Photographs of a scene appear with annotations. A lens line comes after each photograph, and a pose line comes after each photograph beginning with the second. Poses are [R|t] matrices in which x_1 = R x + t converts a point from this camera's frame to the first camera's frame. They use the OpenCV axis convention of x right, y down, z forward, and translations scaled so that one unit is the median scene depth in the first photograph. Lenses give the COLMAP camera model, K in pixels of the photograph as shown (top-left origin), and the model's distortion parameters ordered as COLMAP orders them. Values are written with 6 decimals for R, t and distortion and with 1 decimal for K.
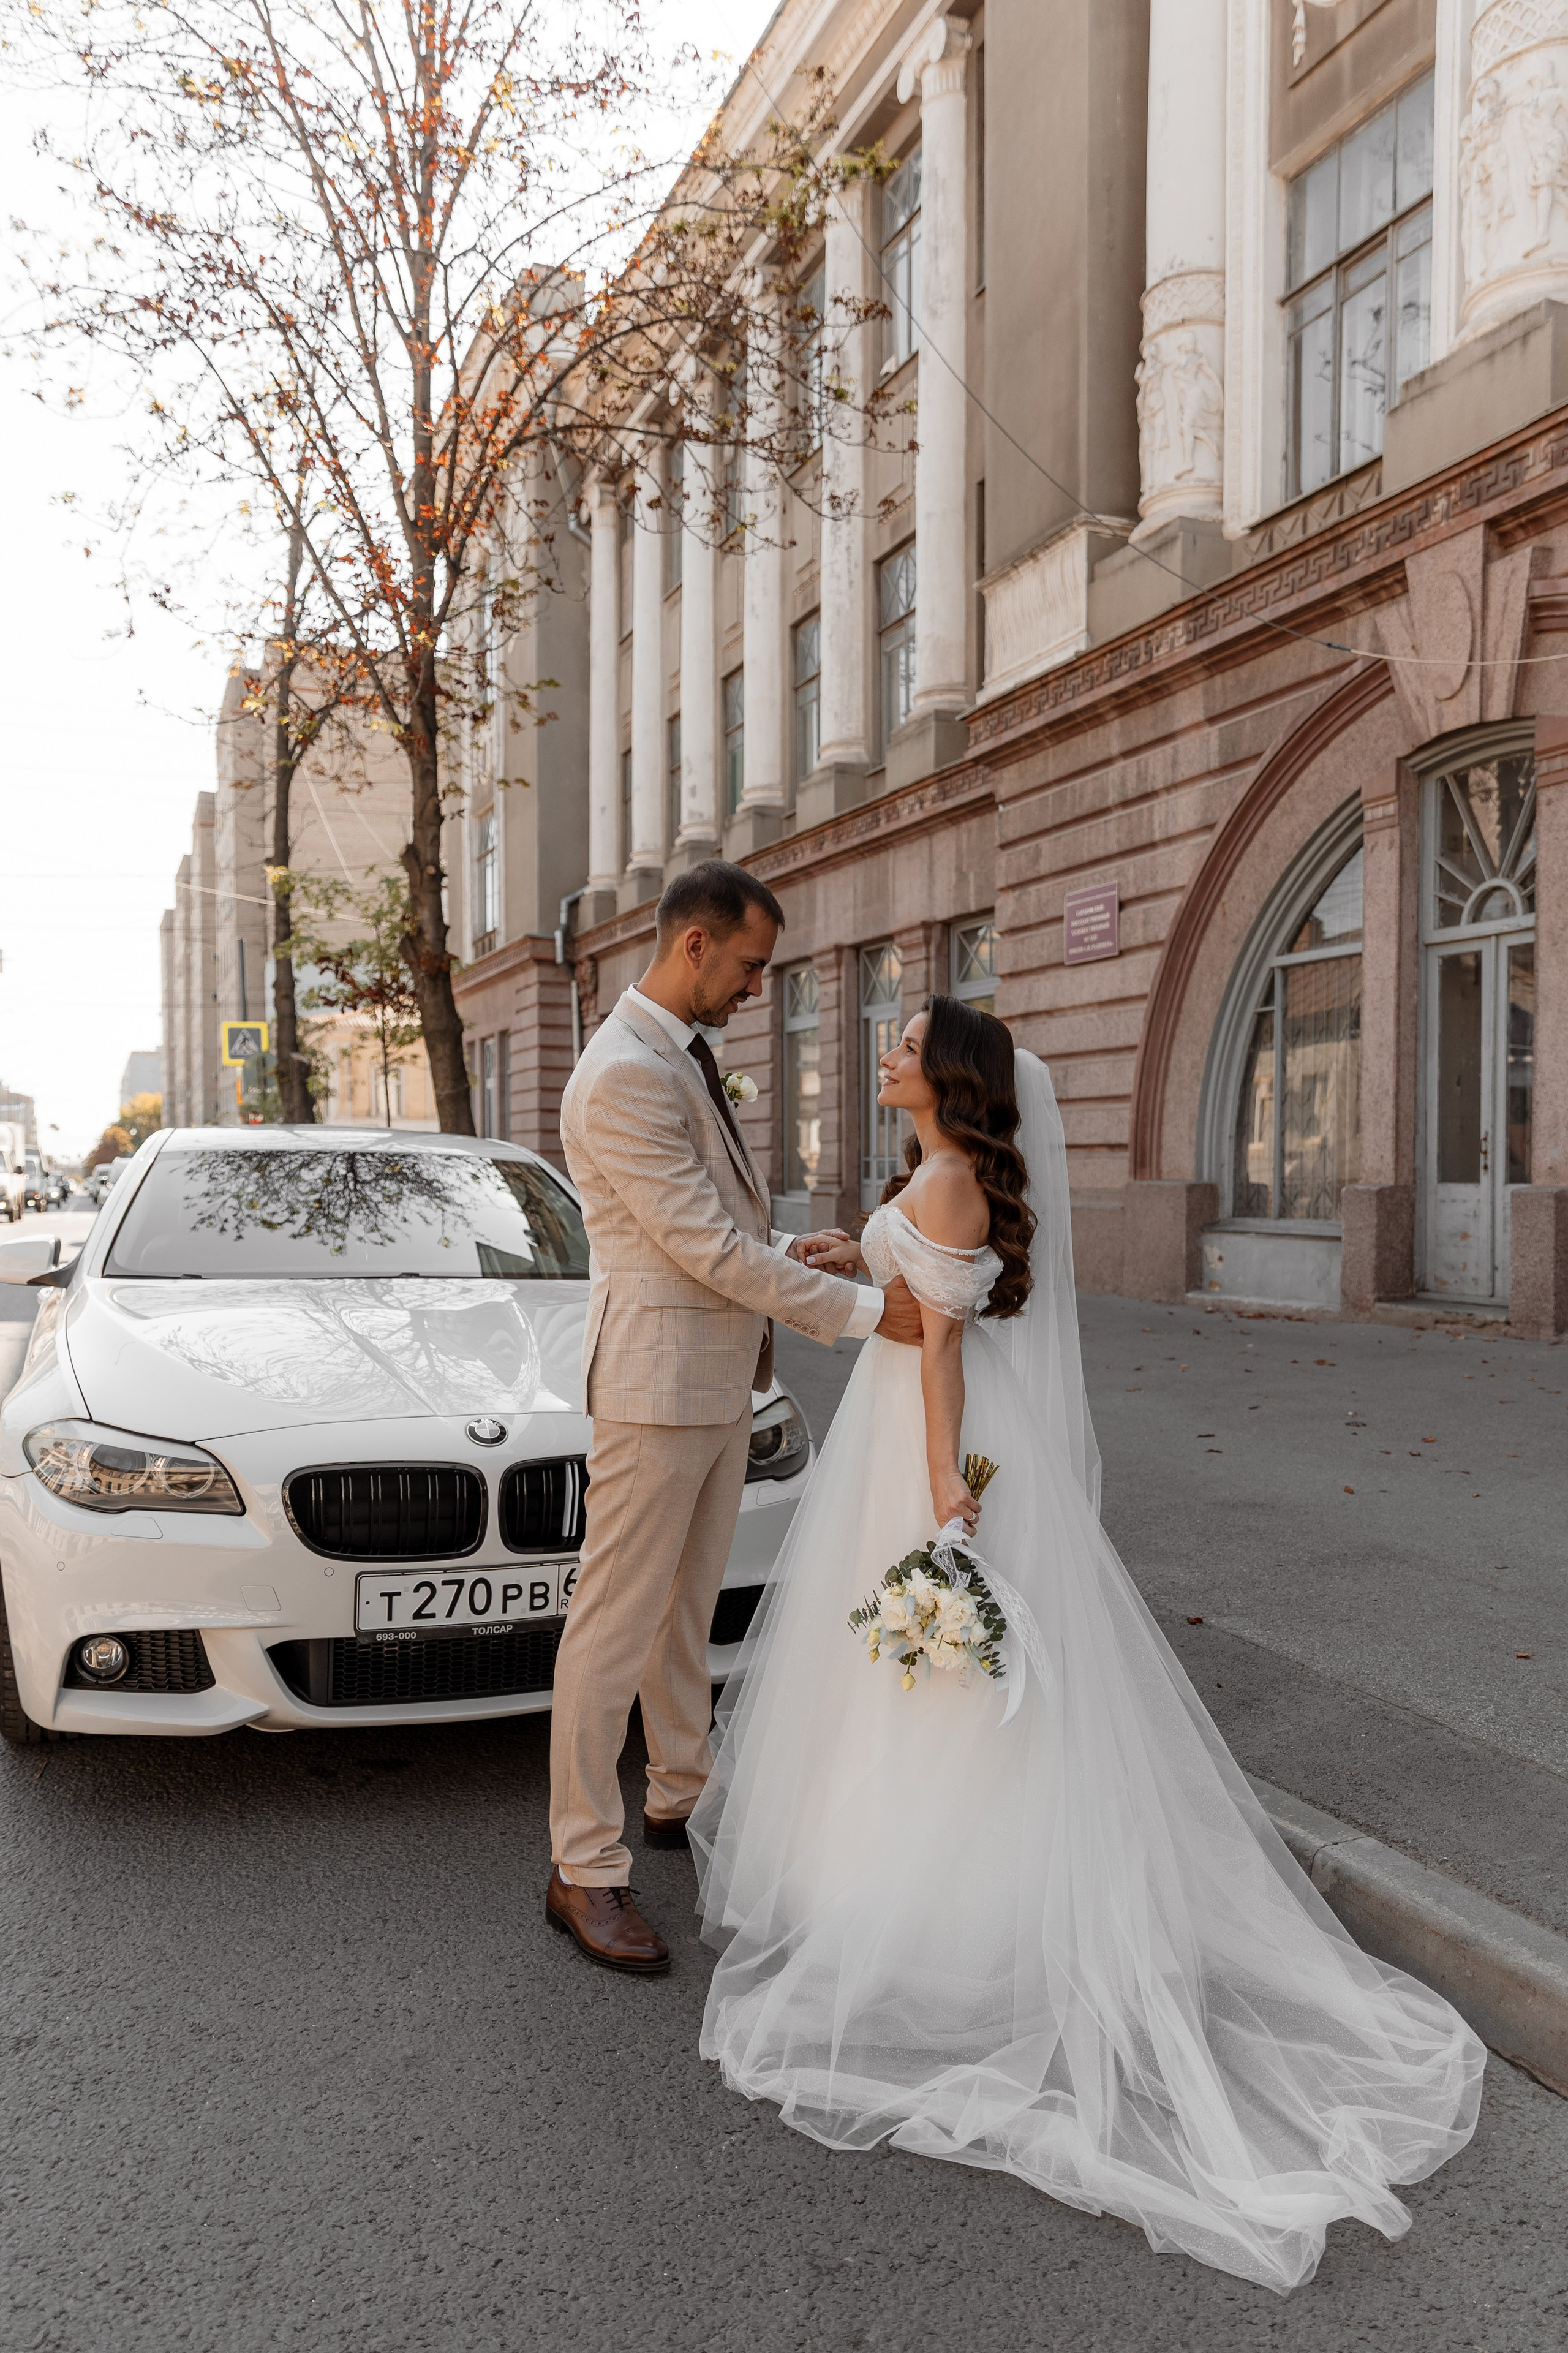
lens RADIAL K [[1661.5, 0, 822.6], [0, 1661.5, 1227.4], [0, 0, 1]] dist [0.010494, 0.006694]
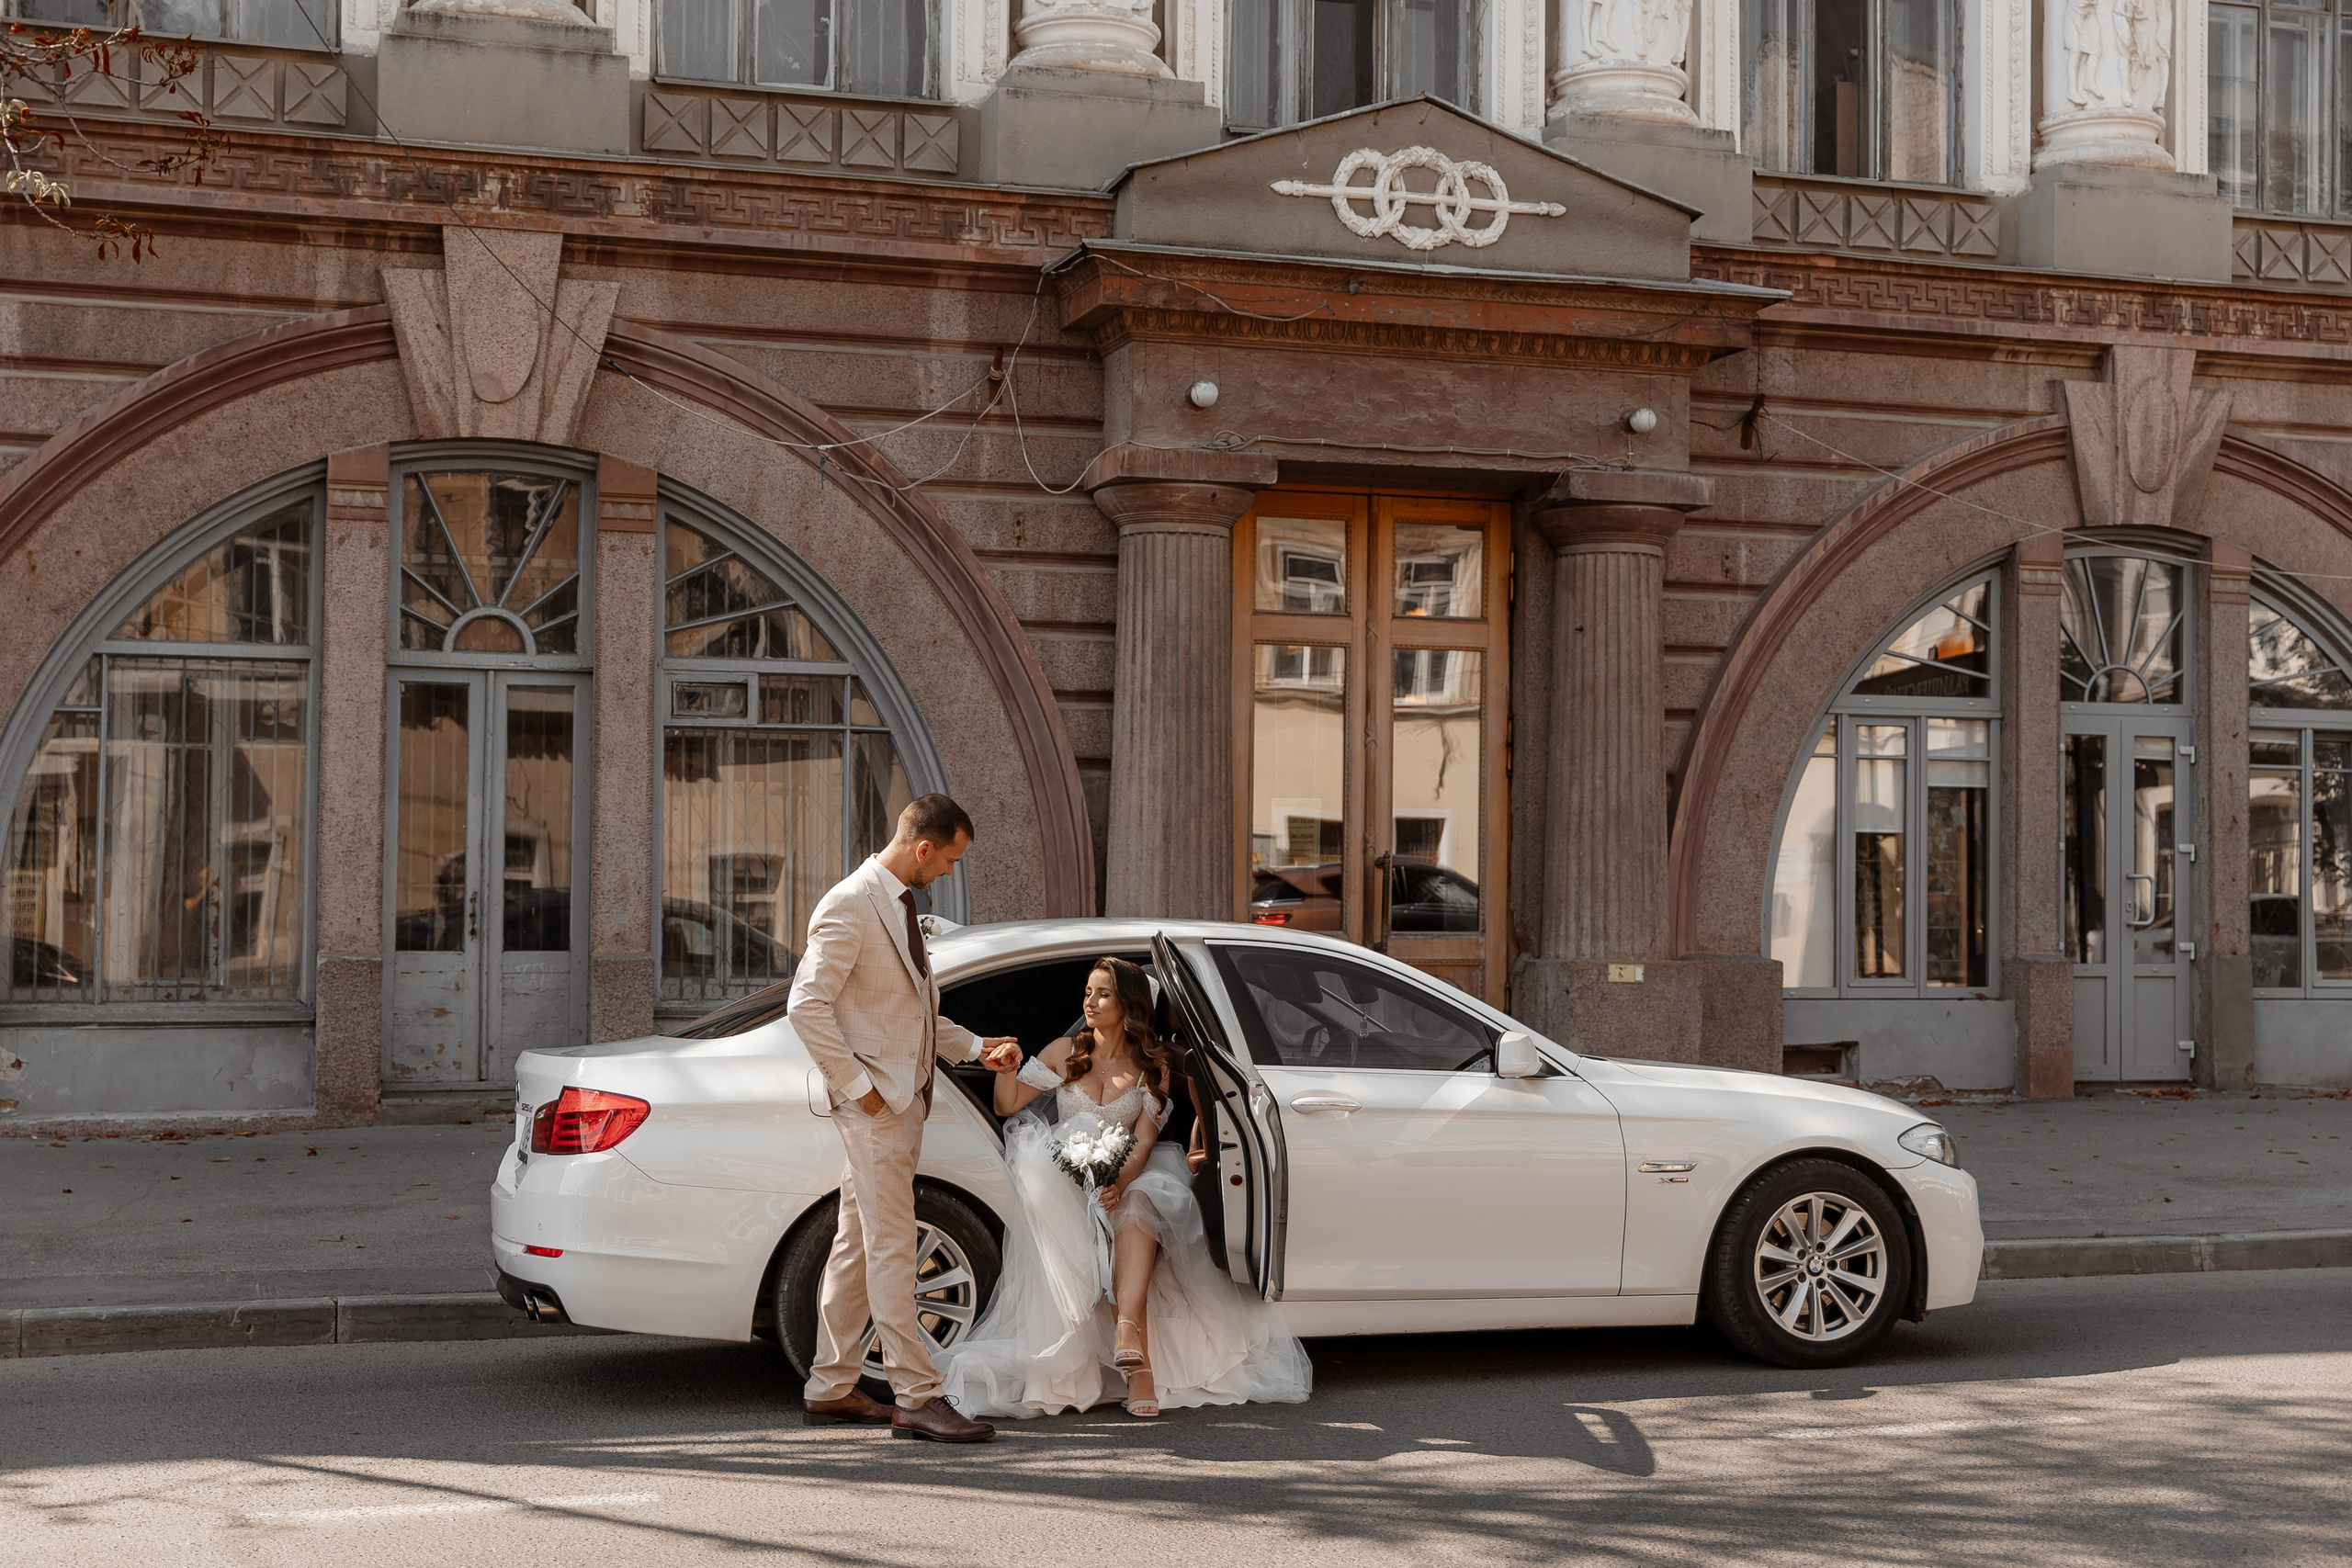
lens RADIAL K [[2908.7, 0, 1176.9], [0, 2908.7, 791.1], [0, 0, 1]] dist [0.014733, 0.000000]
pose [[0.125259, 0.042513, 0.991213, -0.954906], [0.029447, 0.998482, -0.046546, -0.025429], [-0.991687, 0.035019, 0.123817, 0.397462]]
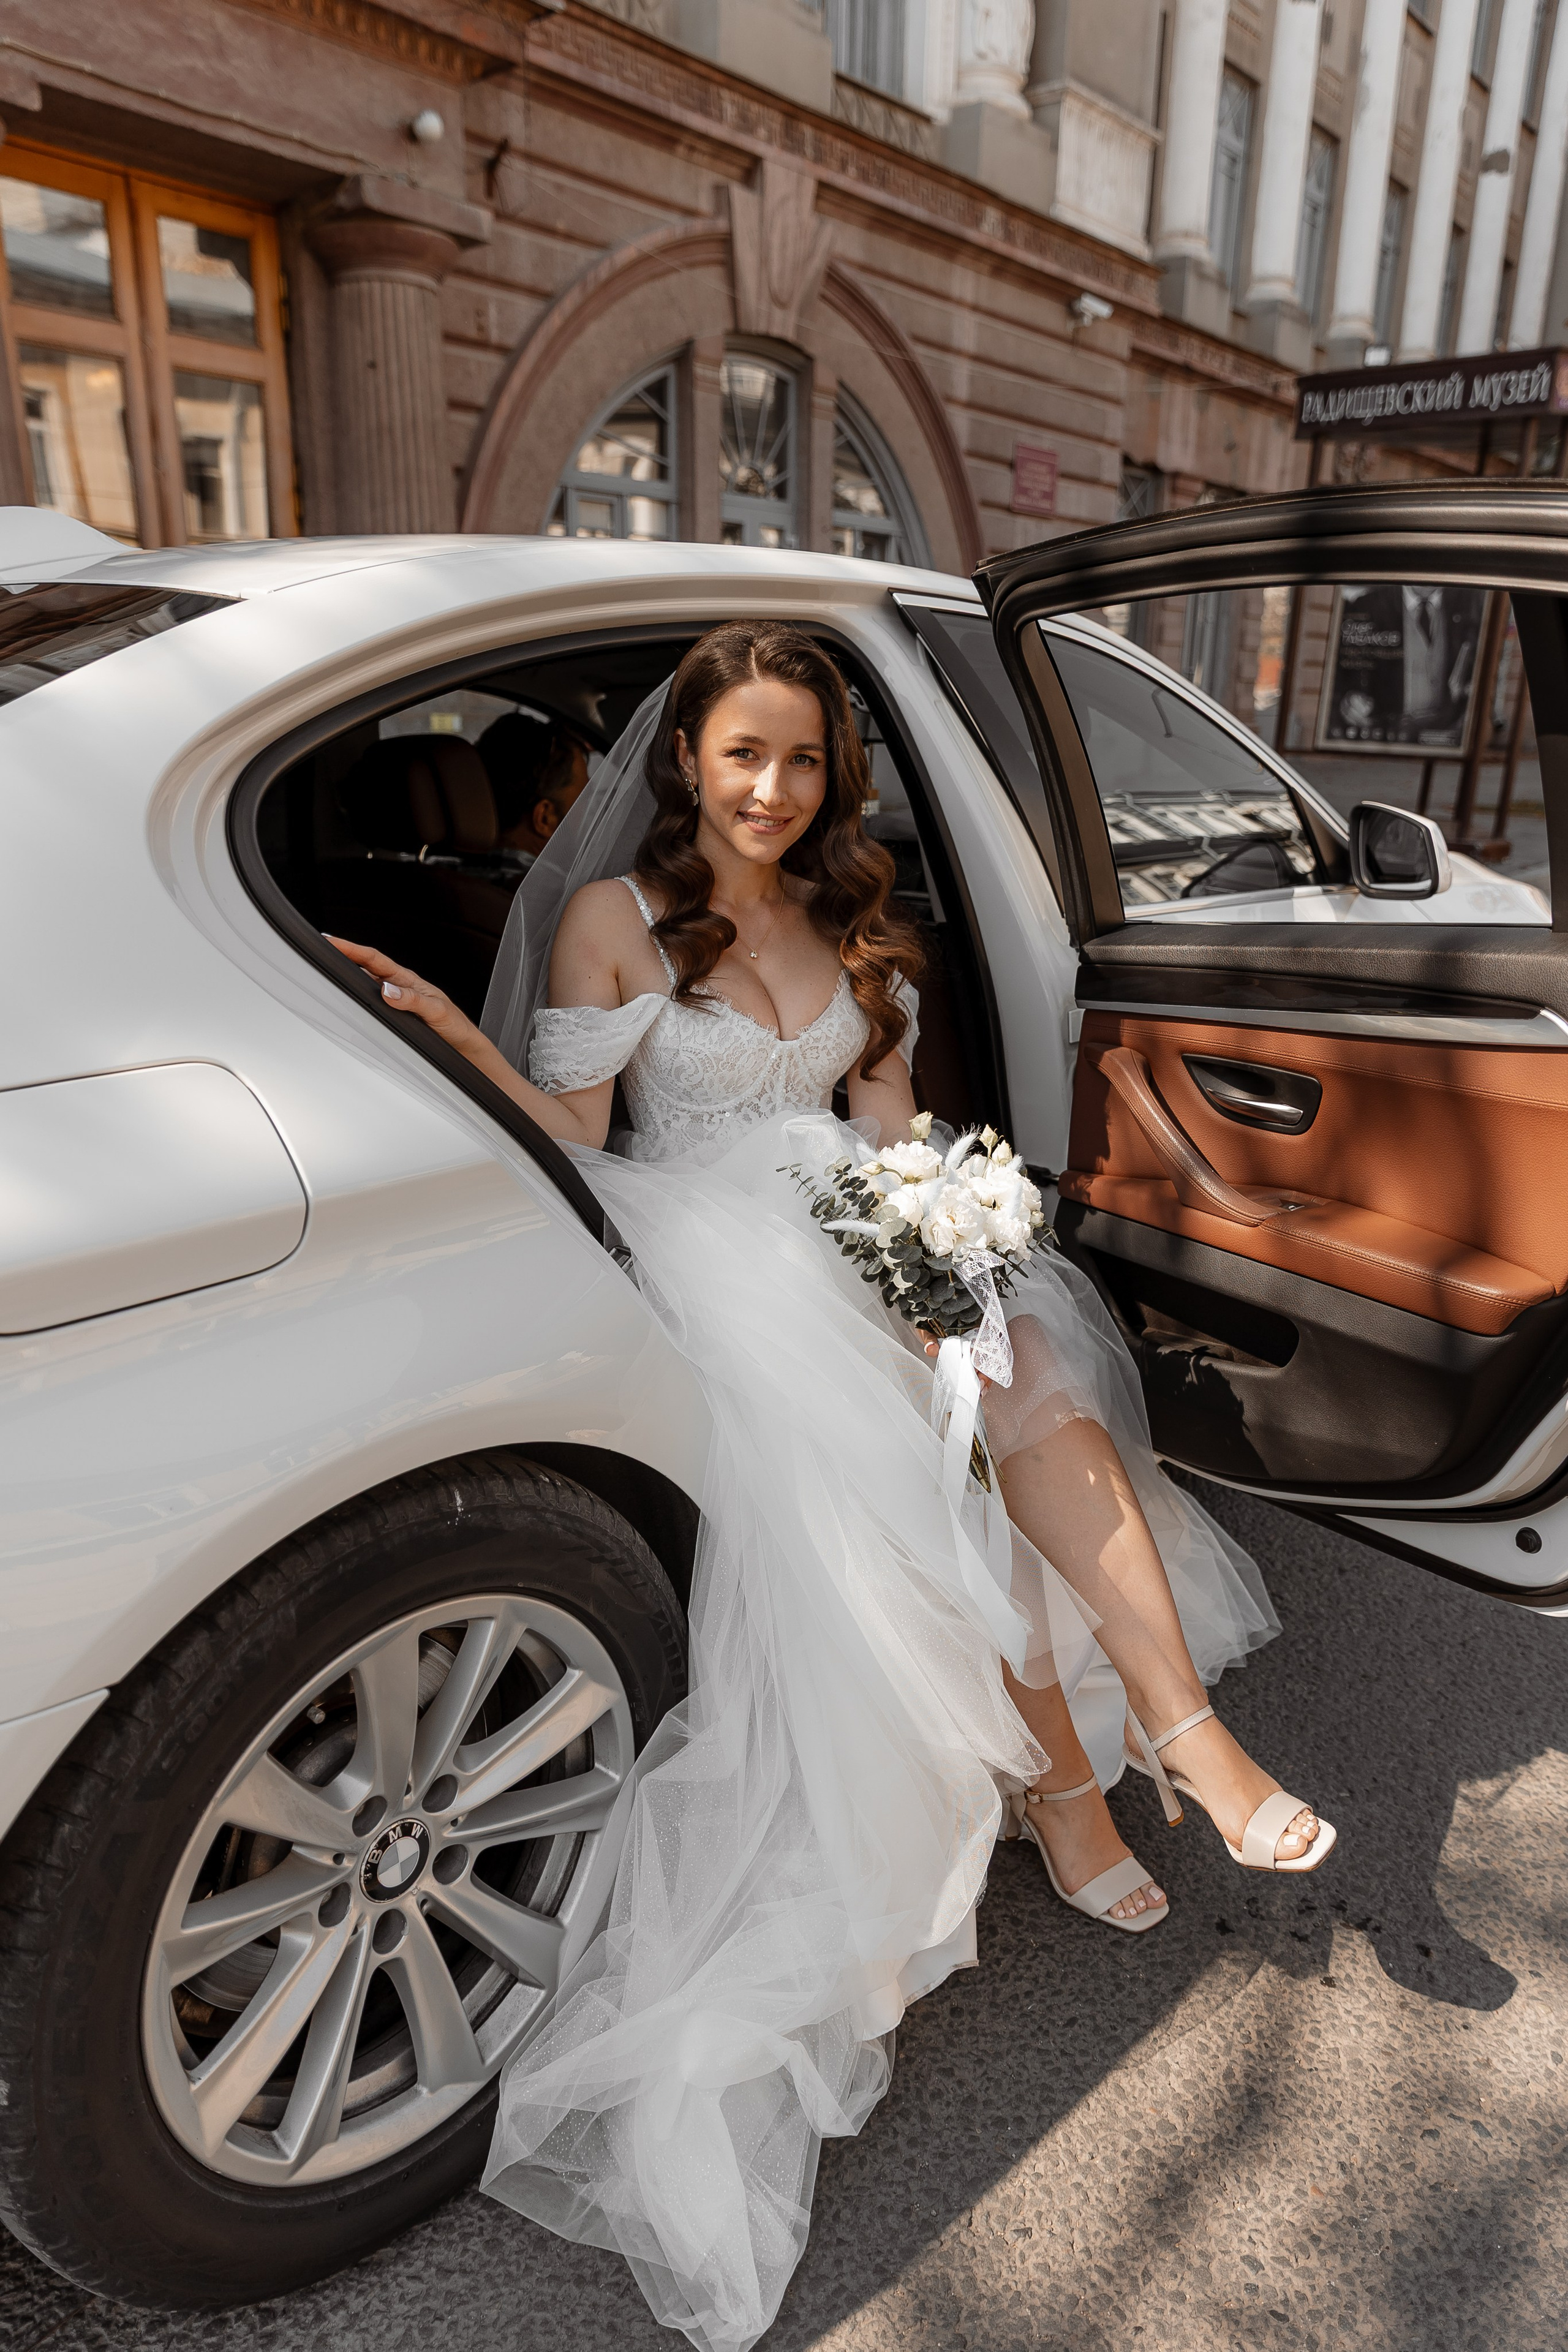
lens RADIAL K [[1564.6, 0, 790.8], [0, 1564.6, 1164.7], [0, 0, 1]] dist [0.008636, 0.008934]
pose [[-0.432771, -0.256775, 0.864162, -0.352100], [0.029256, 0.954073, 0.298142, -0.014444], [-0.901029, 0.154309, -0.405383, 0.568452]]
